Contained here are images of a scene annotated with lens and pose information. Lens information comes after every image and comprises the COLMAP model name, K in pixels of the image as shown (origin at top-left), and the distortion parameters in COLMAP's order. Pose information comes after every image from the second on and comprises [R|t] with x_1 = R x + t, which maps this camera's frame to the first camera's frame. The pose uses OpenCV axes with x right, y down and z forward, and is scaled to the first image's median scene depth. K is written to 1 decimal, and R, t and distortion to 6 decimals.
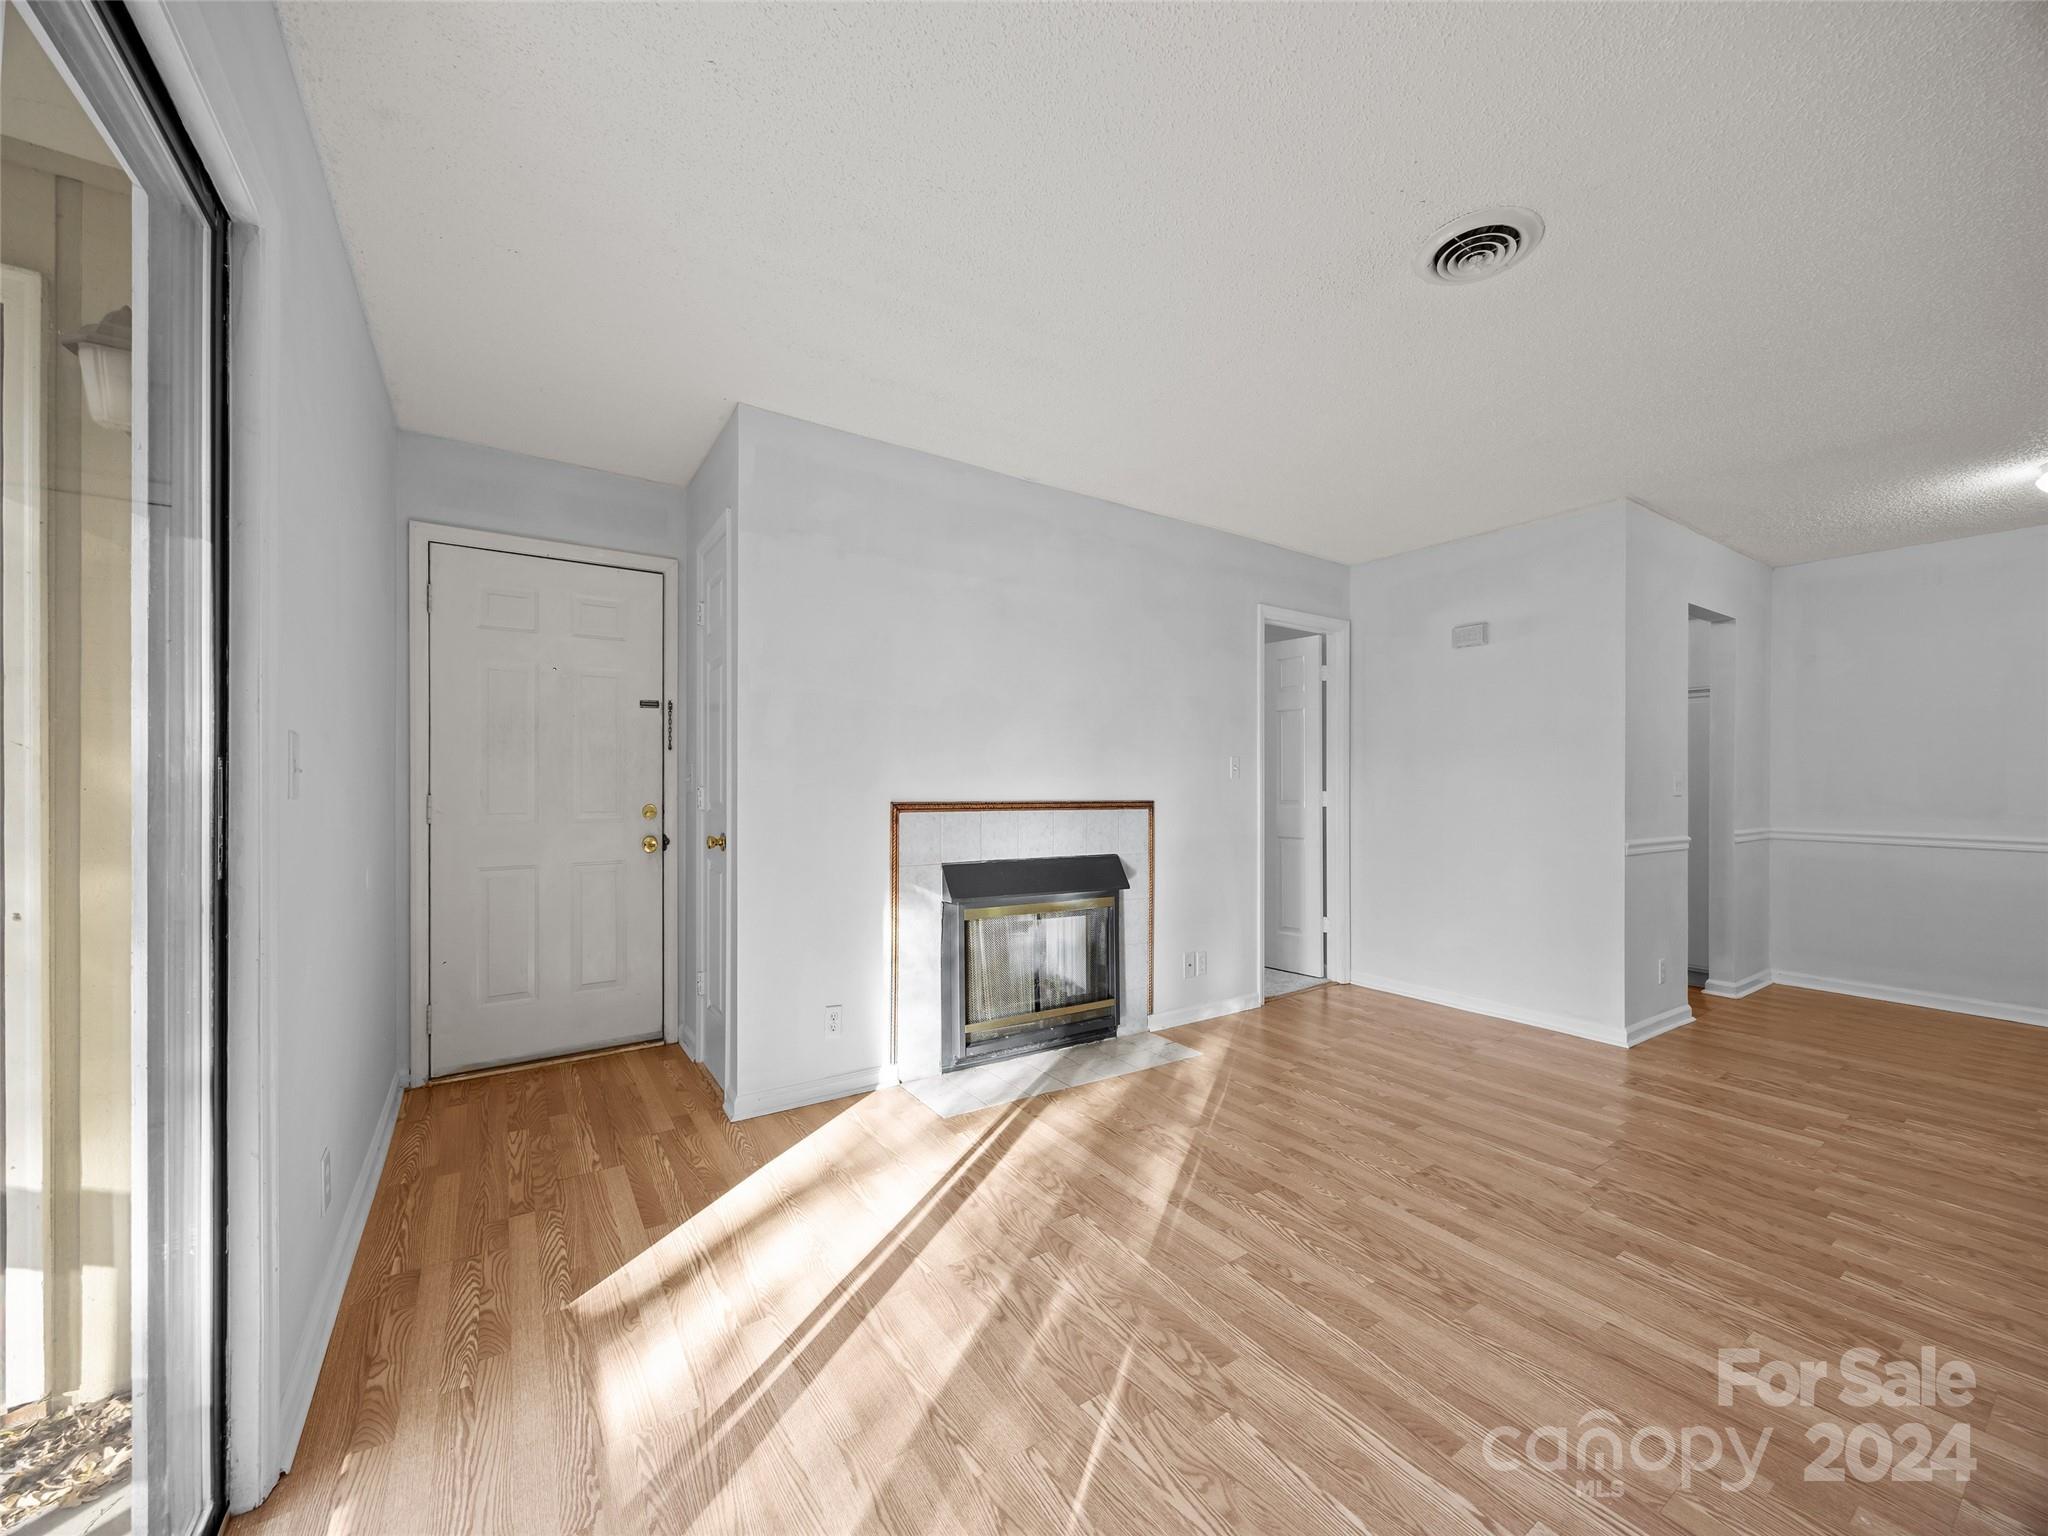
lens RADIAL K [[784.4, 0, 1017.0], [0, 784.4, 785.7], [0, 0, 1]] dist [-0.001481, -0.000248]
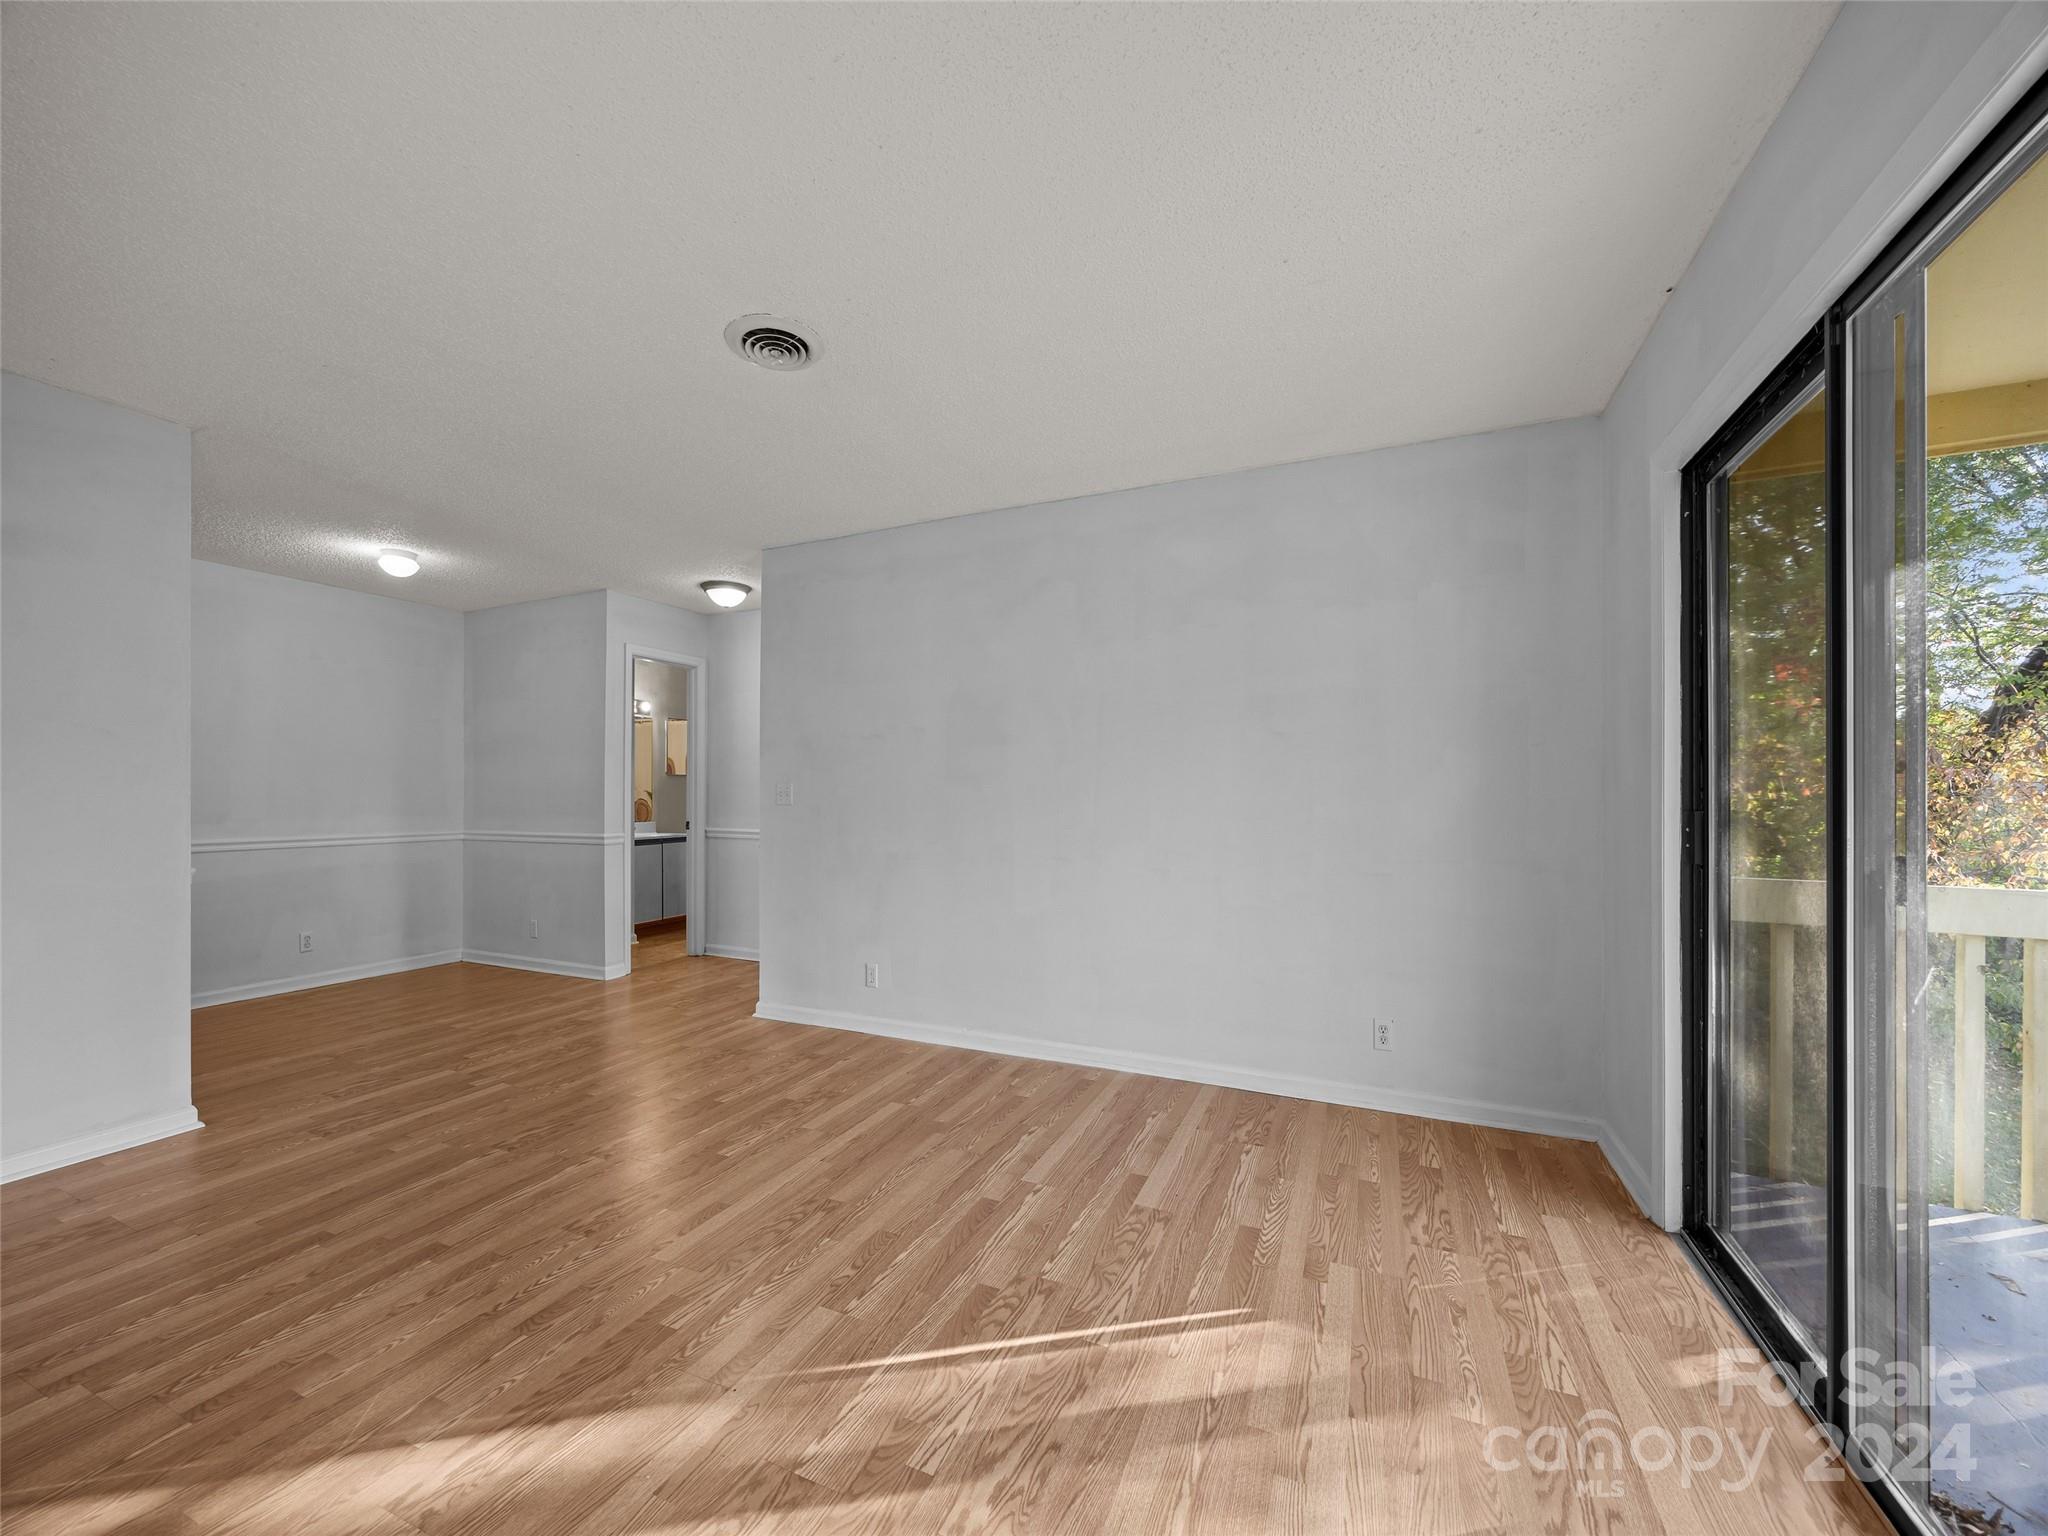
lens RADIAL K [[784.4, 0, 1023.4], [0, 784.4, 811.3], [0, 0, 1]] dist [-0.001481, -0.000248]
pose [[-0.539544, -0.023265, 0.841636, -0.534431], [0.001681, 0.999586, 0.028709, -0.011926], [-0.841956, 0.016905, -0.539282, 1.148116]]
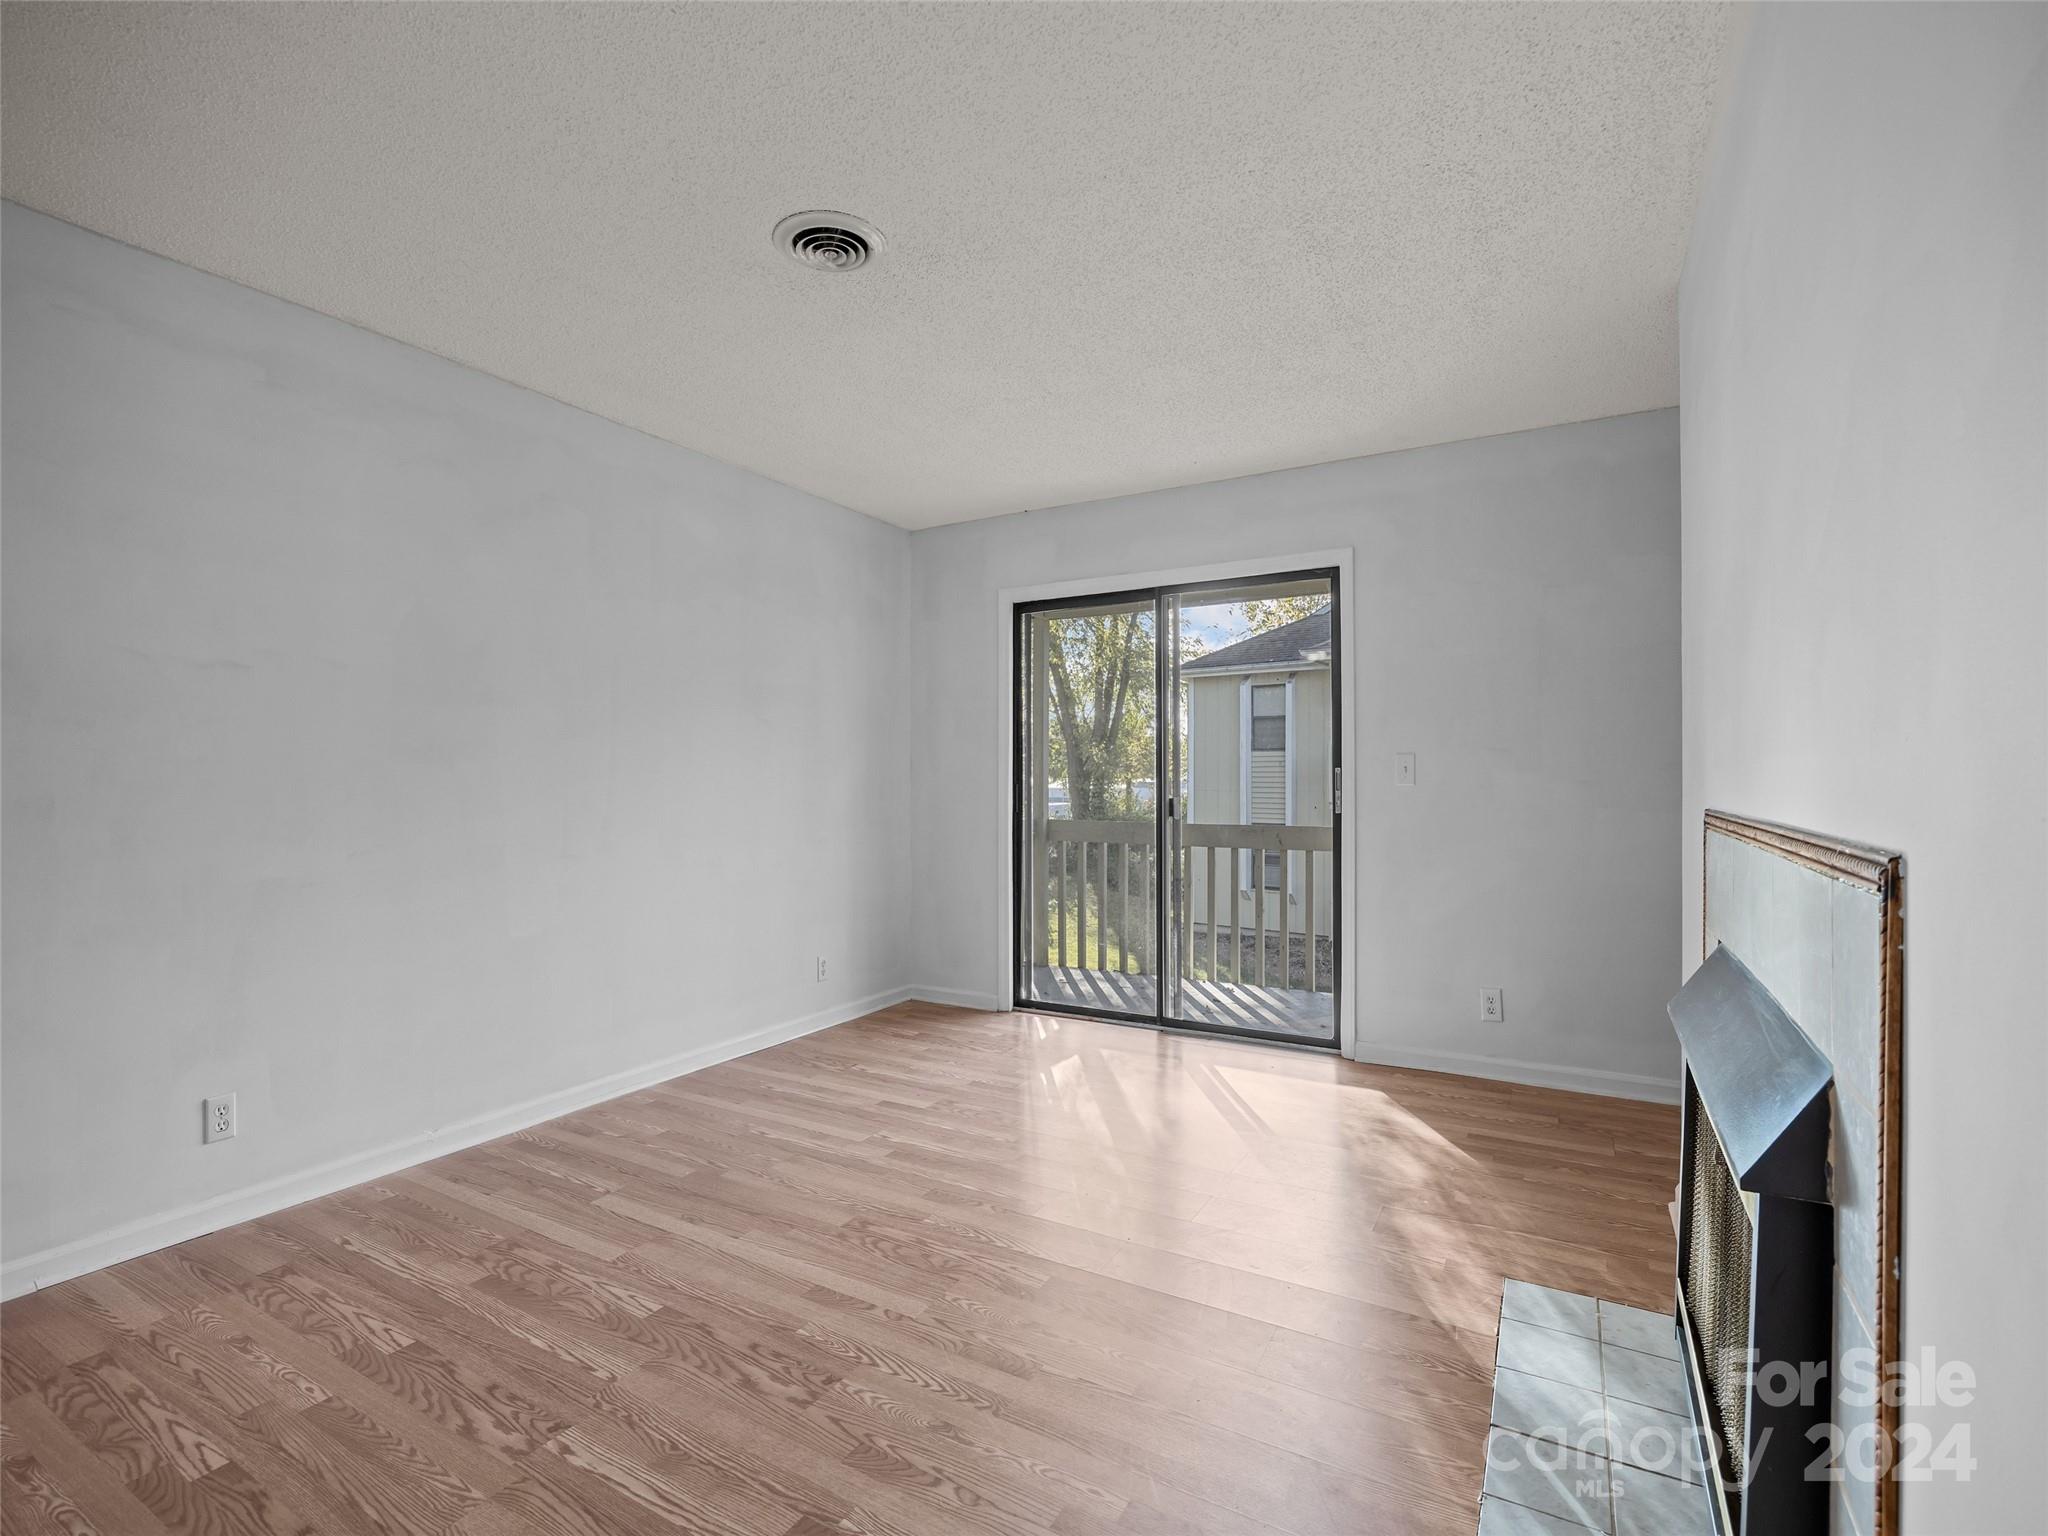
lens RADIAL K [[954.3, 0, 1018.3], [0, 954.3, 765.7], [0, 0, 1]] dist [-0.003191, -0.000790]
pose [[-0.895810, -0.009304, -0.444340, 0.794589], [-0.004922, 0.999927, -0.011013, 0.002249], [0.444410, -0.007679, -0.895791, 1.918935]]
